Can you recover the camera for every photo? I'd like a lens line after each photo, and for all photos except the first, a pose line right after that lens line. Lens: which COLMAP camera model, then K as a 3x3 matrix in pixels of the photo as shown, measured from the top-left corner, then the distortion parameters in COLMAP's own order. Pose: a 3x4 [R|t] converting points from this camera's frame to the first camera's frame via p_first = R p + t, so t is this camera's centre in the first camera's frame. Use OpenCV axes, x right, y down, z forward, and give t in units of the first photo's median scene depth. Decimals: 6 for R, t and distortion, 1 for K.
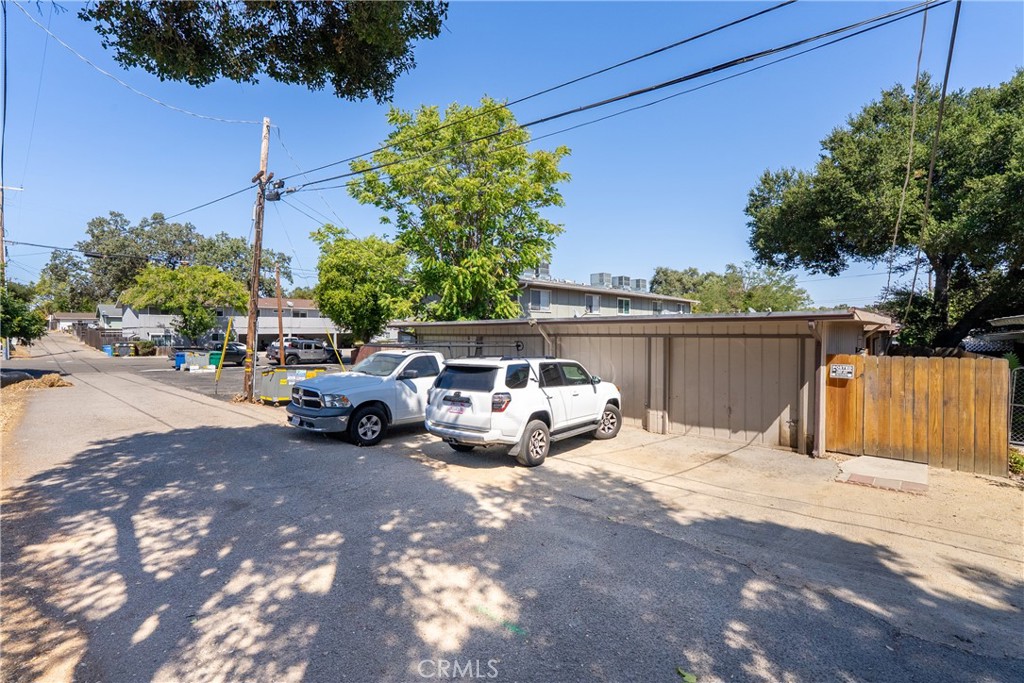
lens RADIAL K [[462.8, 0, 512.0], [0, 462.8, 341.5], [0, 0, 1]] dist [-0.002832, 0.000996]
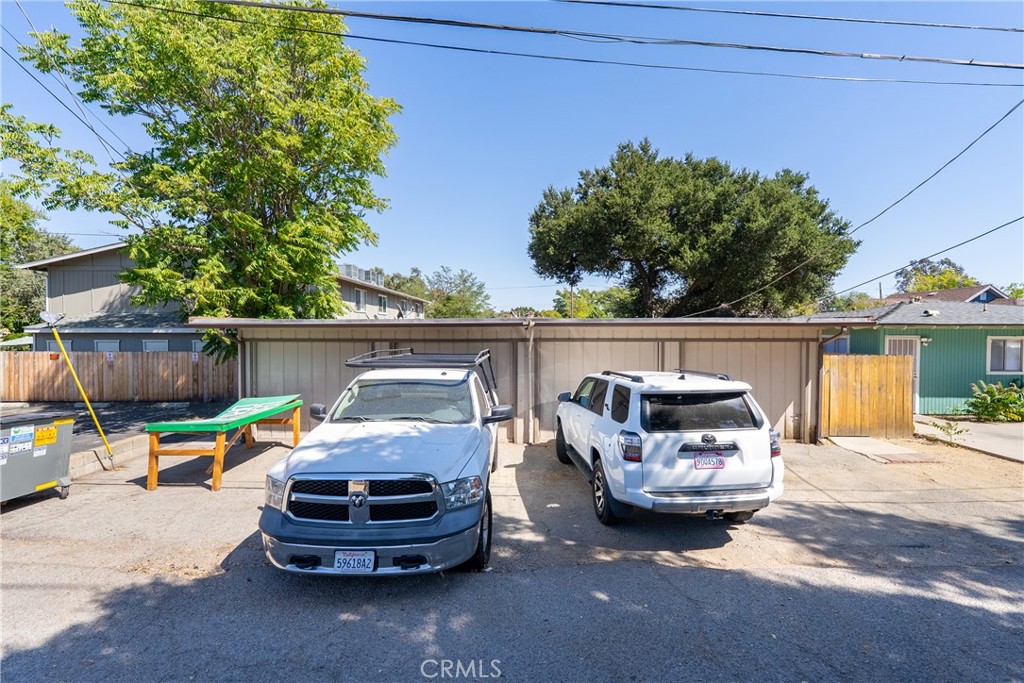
lens RADIAL K [[462.8, 0, 512.0], [0, 462.8, 341.5], [0, 0, 1]] dist [-0.002832, 0.000996]
pose [[0.742303, -0.013164, 0.669935, -0.668025], [0.012305, 0.999906, 0.006014, -0.023512], [-0.669951, 0.003779, 0.742395, 0.639156]]
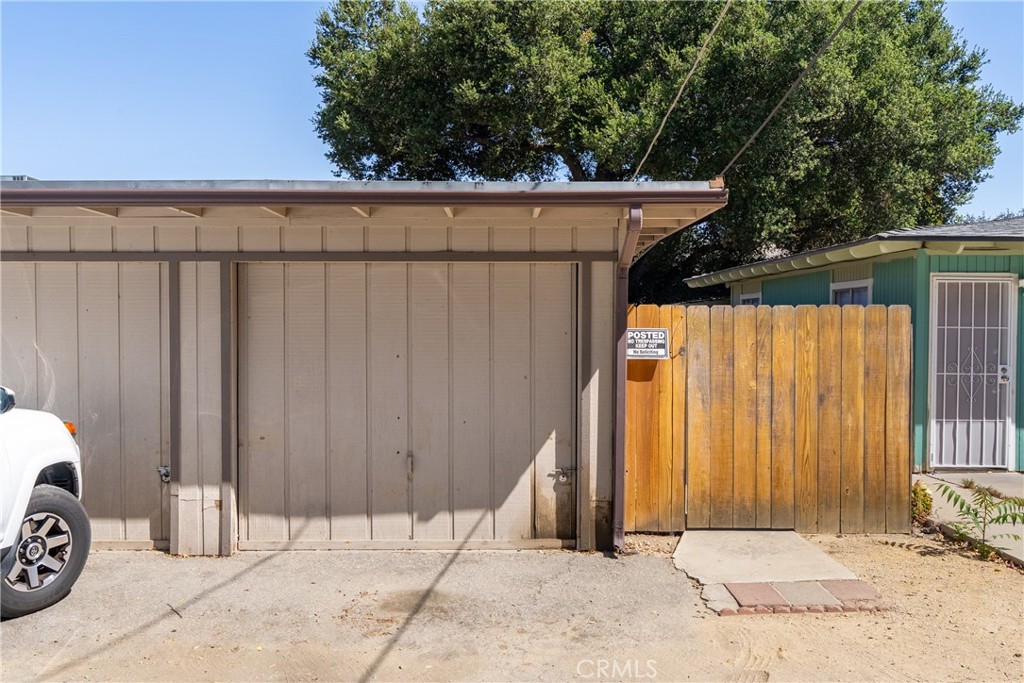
lens RADIAL K [[877.6, 0, 512.0], [0, 877.6, 341.5], [0, 0, 1]] dist [0.004116, 0.005497]
pose [[0.729277, -0.009873, 0.684148, 0.061795], [0.012492, 0.999921, 0.001113, 0.060204], [-0.684105, 0.007735, 0.729343, 0.487833]]
